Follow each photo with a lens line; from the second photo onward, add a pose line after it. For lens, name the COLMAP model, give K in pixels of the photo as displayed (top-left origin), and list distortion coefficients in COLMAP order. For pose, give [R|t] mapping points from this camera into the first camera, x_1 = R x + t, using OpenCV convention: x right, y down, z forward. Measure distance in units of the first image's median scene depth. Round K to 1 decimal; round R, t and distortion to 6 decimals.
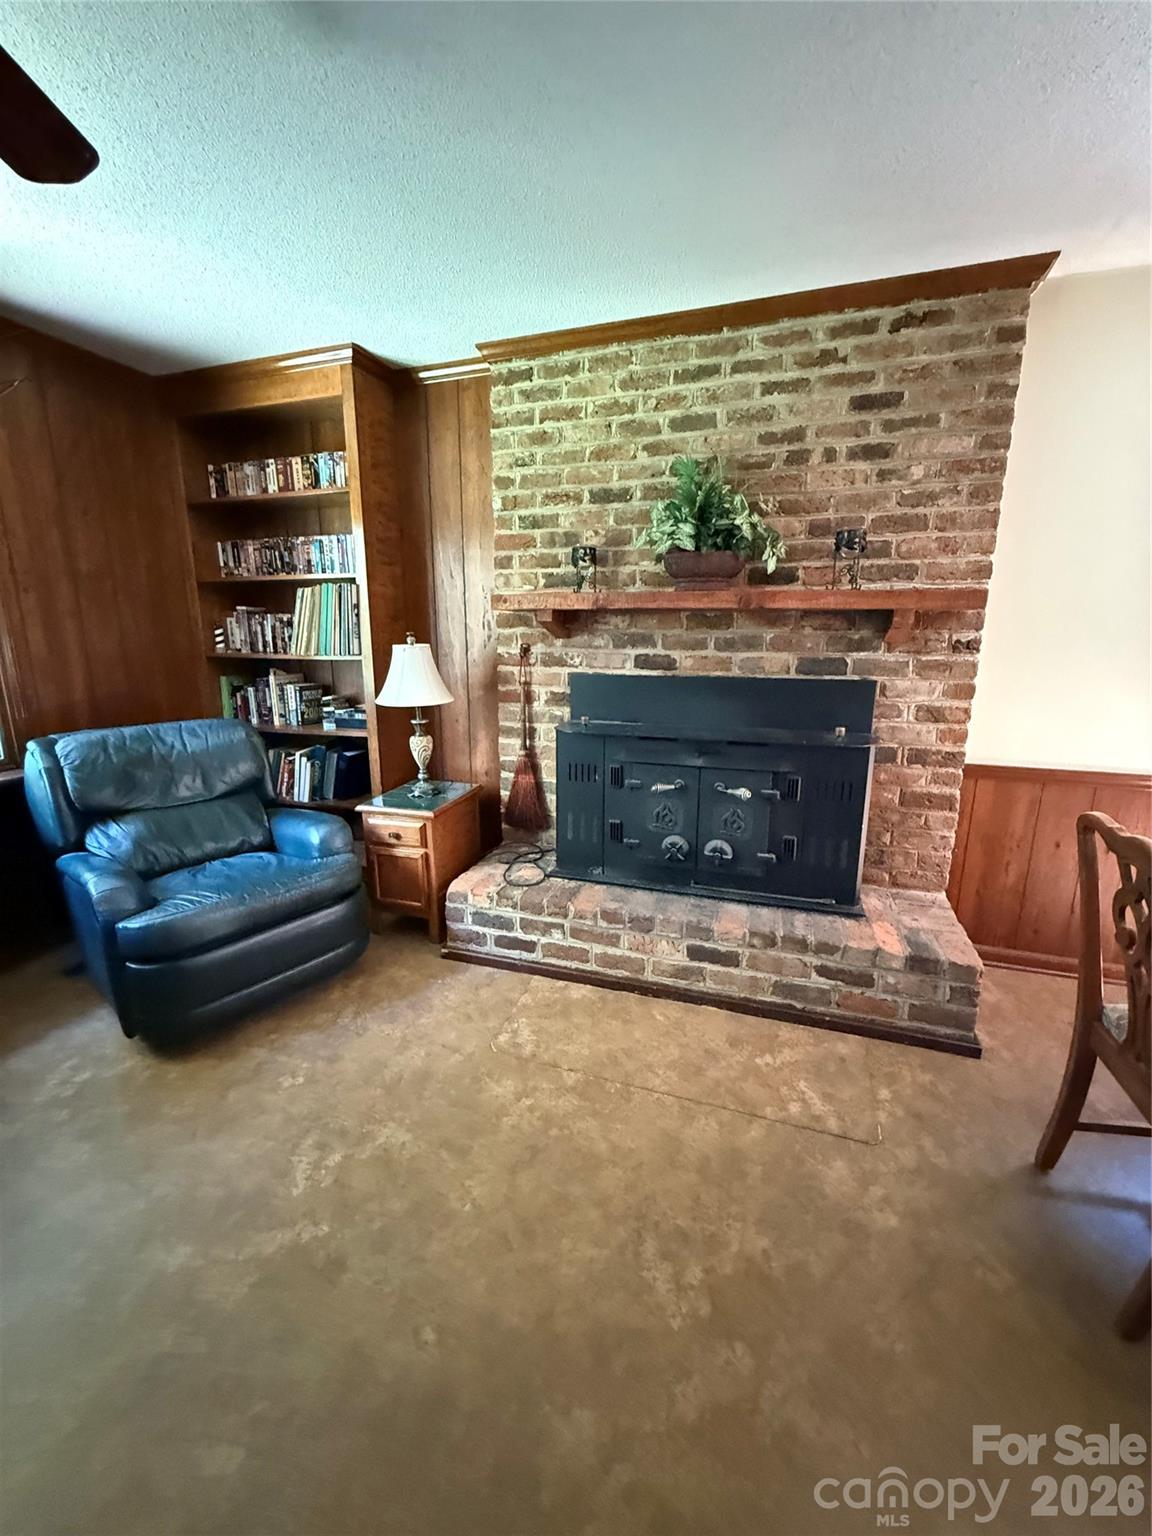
lens RADIAL K [[611.3, 0, 576.4], [0, 611.3, 769.7], [0, 0, 1]] dist [0.000287, -0.000123]
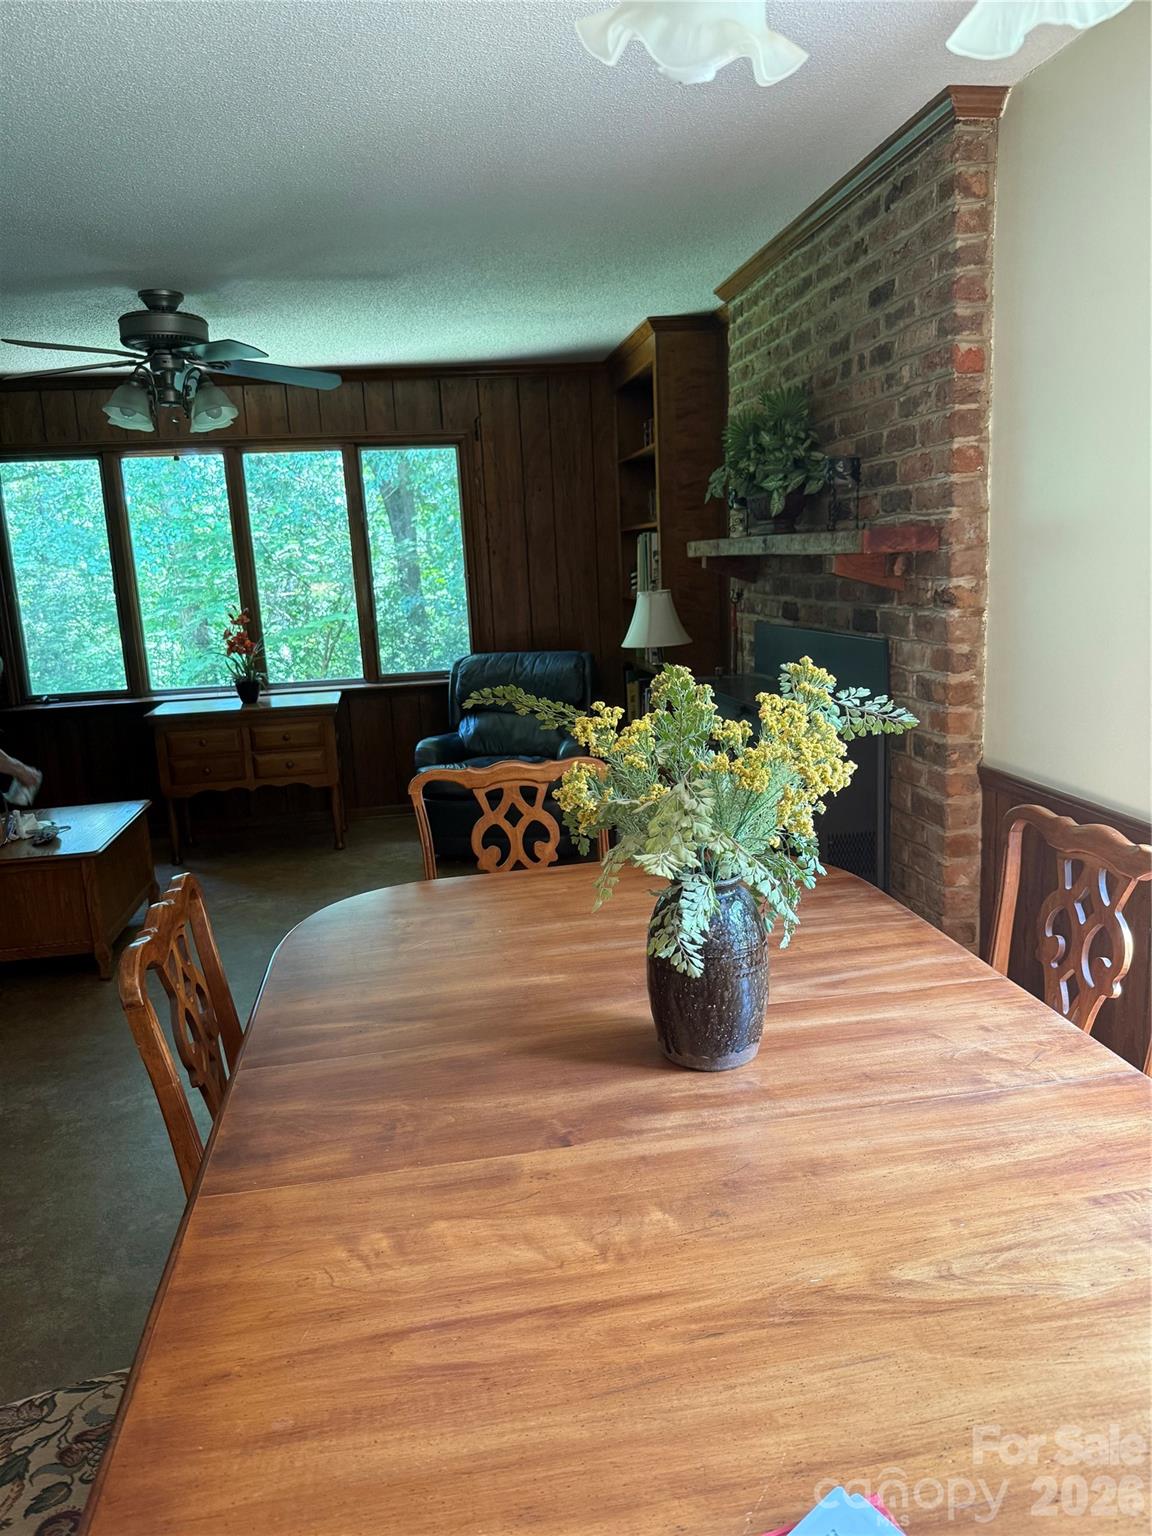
lens RADIAL K [[1081.8, 0, 575.1], [0, 1081.8, 769.3], [0, 0, 1]] dist [-0.000272, 0.002973]
pose [[0.450867, 0.147940, -0.880246, 1.586659], [-0.136424, 0.986004, 0.095838, -0.064072], [0.882104, 0.076877, 0.464739, 0.029563]]
